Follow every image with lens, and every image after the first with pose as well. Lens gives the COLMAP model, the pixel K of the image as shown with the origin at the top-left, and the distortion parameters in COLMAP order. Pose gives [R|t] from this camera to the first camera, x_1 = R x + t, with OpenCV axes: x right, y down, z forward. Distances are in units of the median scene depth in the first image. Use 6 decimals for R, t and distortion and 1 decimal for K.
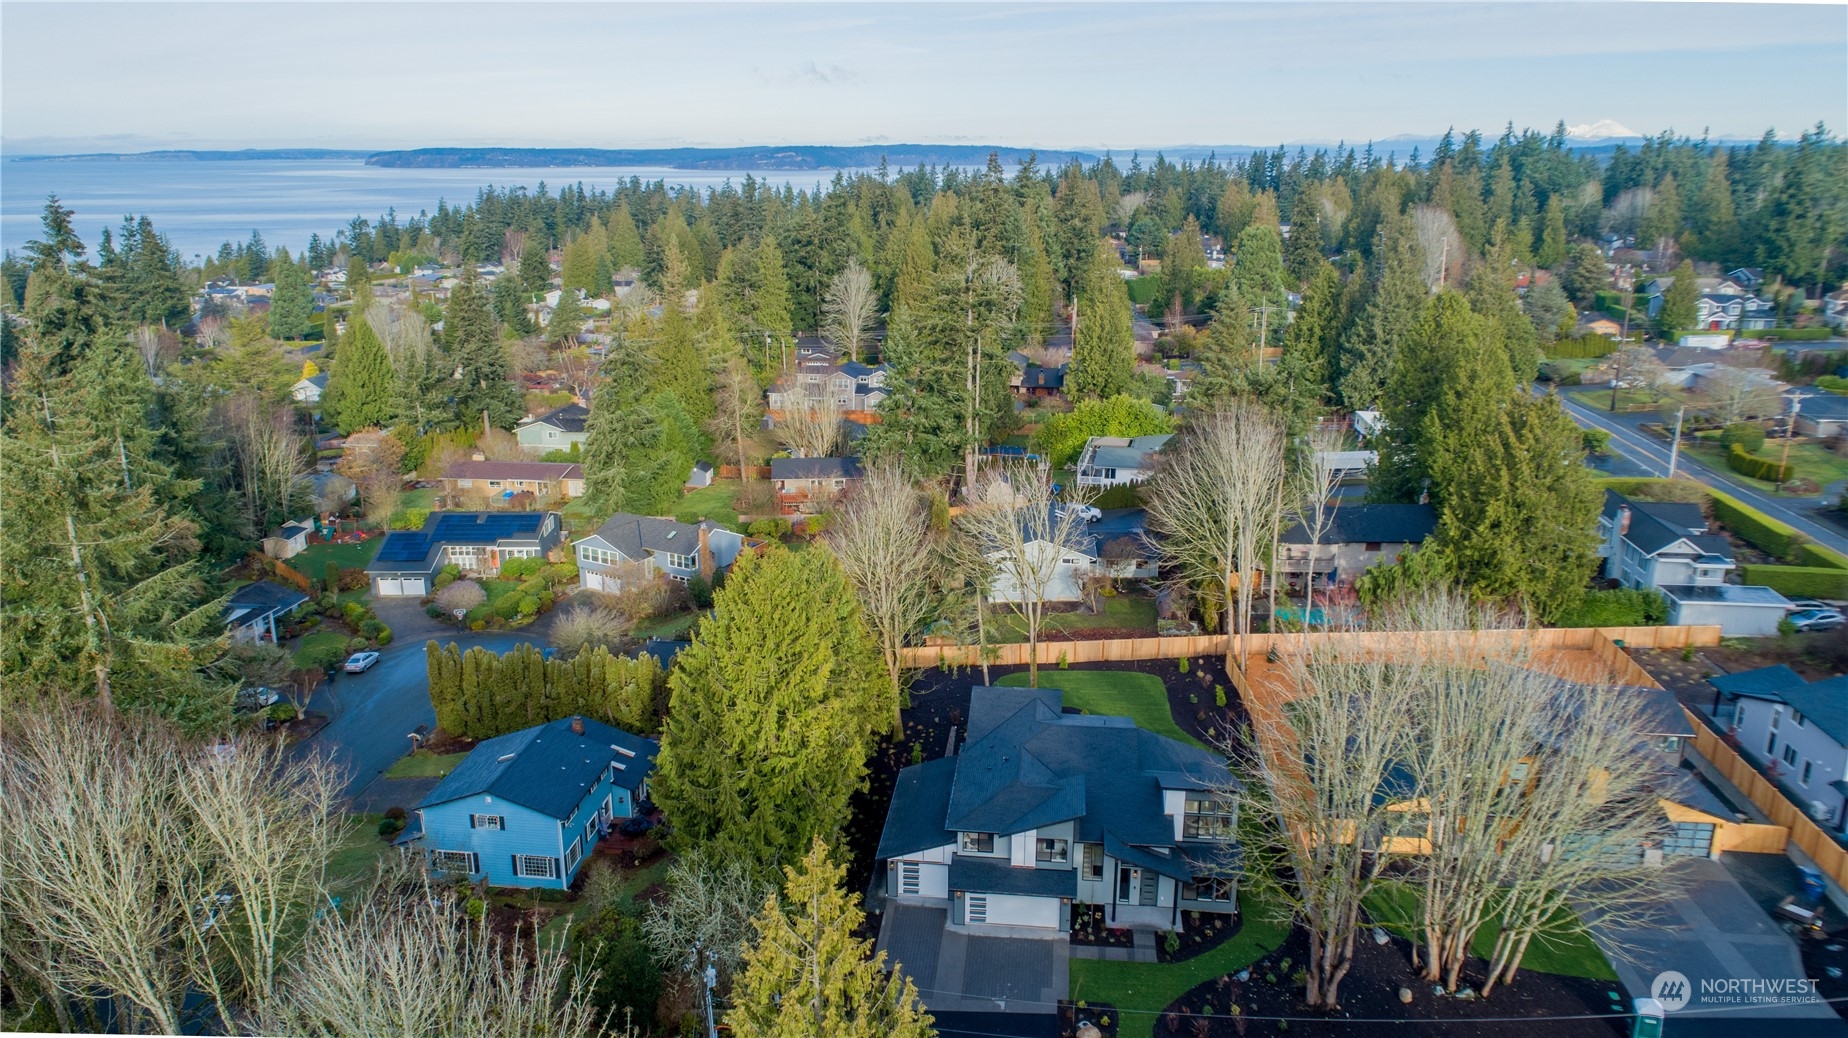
lens RADIAL K [[1235.0, 0, 924.0], [0, 1235.0, 519.0], [0, 0, 1]] dist [-0.019713, 0.000183]
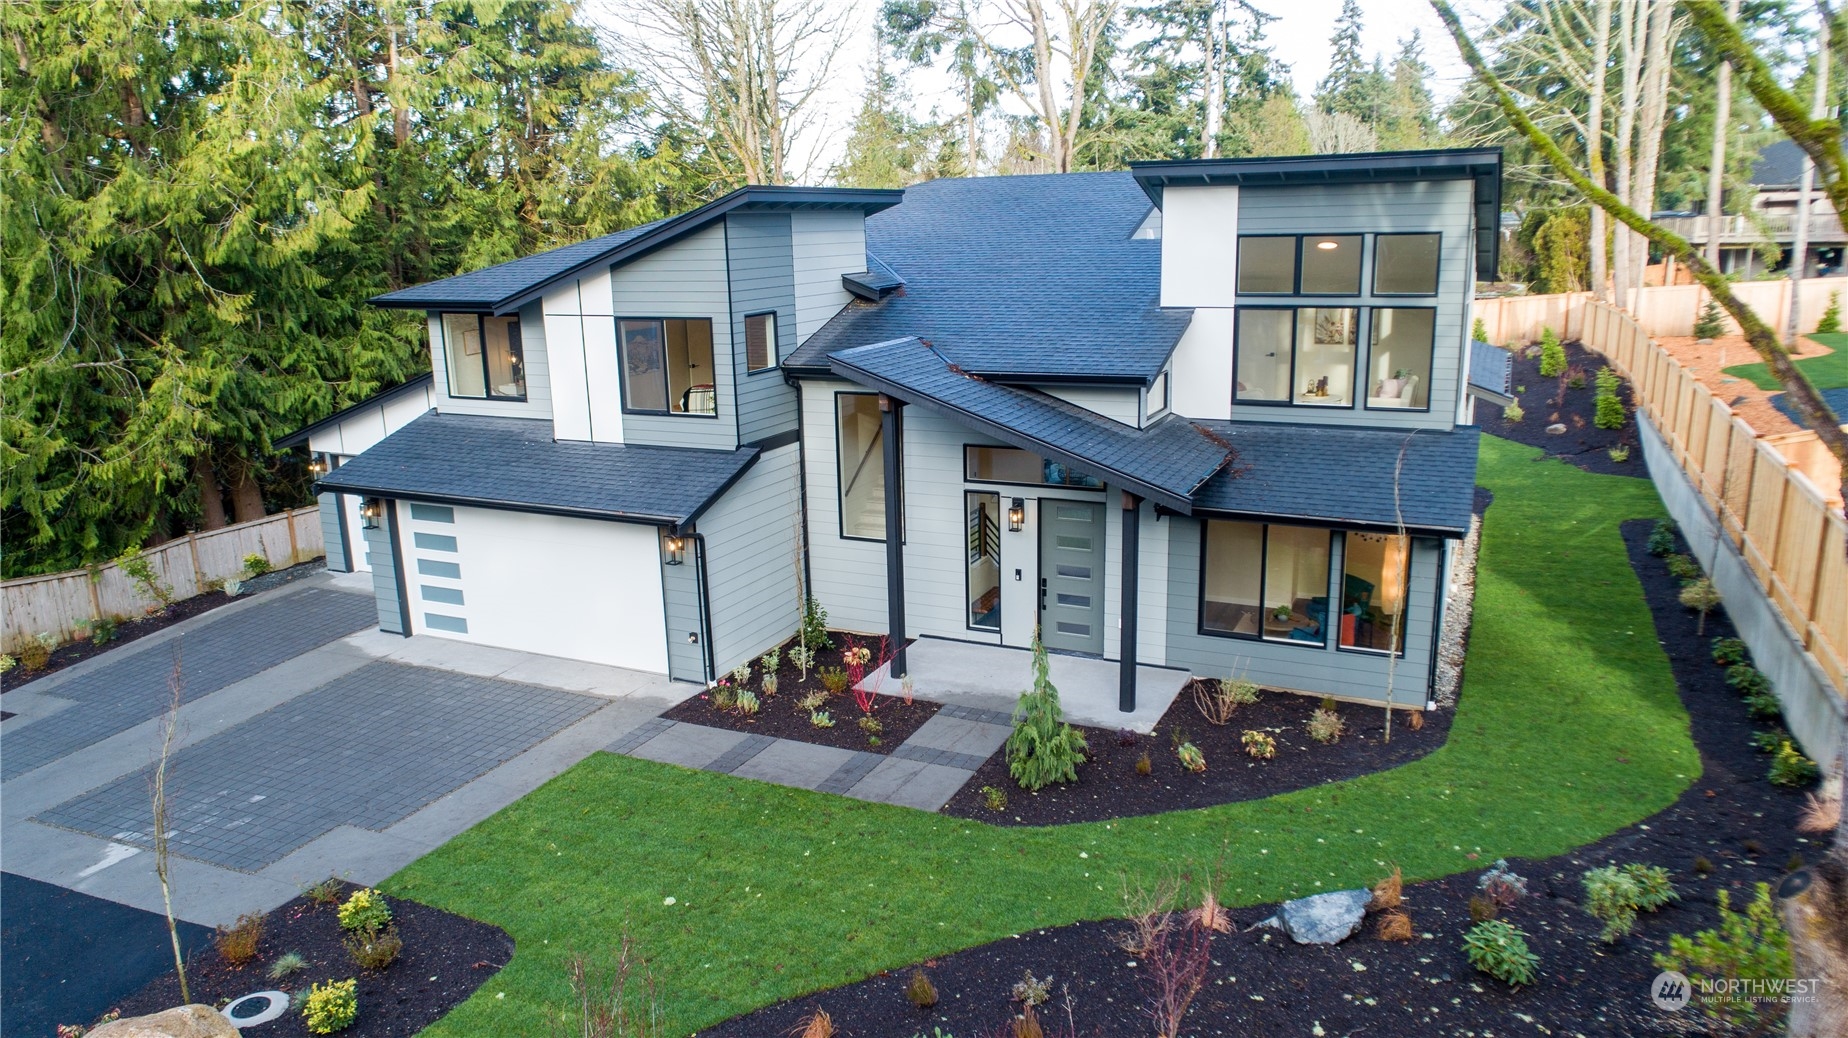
lens RADIAL K [[1235.0, 0, 924.0], [0, 1235.0, 519.0], [0, 0, 1]] dist [-0.019713, 0.000183]
pose [[0.947682, 0.054046, -0.314607, 0.237278], [-0.065420, 0.997527, -0.025698, 0.300983], [0.312440, 0.044935, 0.948874, 0.761556]]
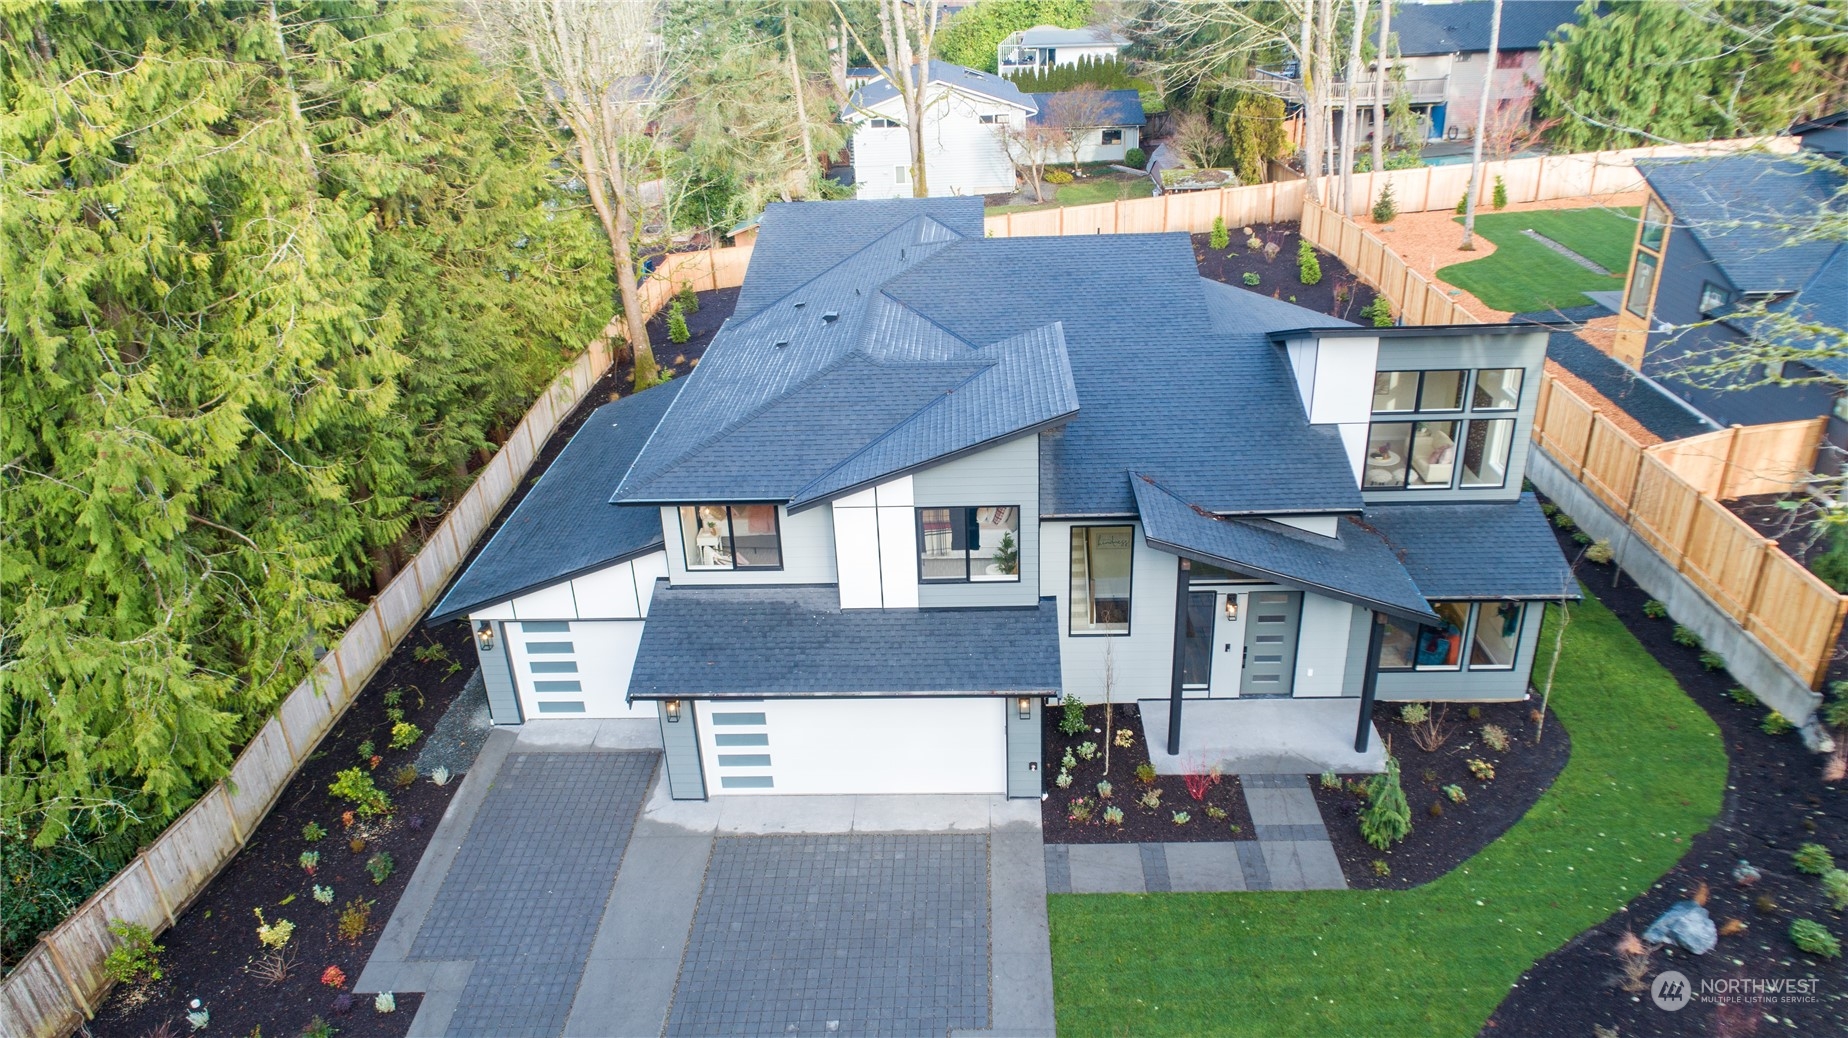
lens RADIAL K [[1235.0, 0, 924.0], [0, 1235.0, 519.0], [0, 0, 1]] dist [-0.019713, 0.000183]
pose [[0.996456, -0.066739, 0.051197, 0.076631], [0.057472, 0.984626, 0.164950, 0.209923], [-0.061418, -0.161423, 0.984972, 0.698055]]
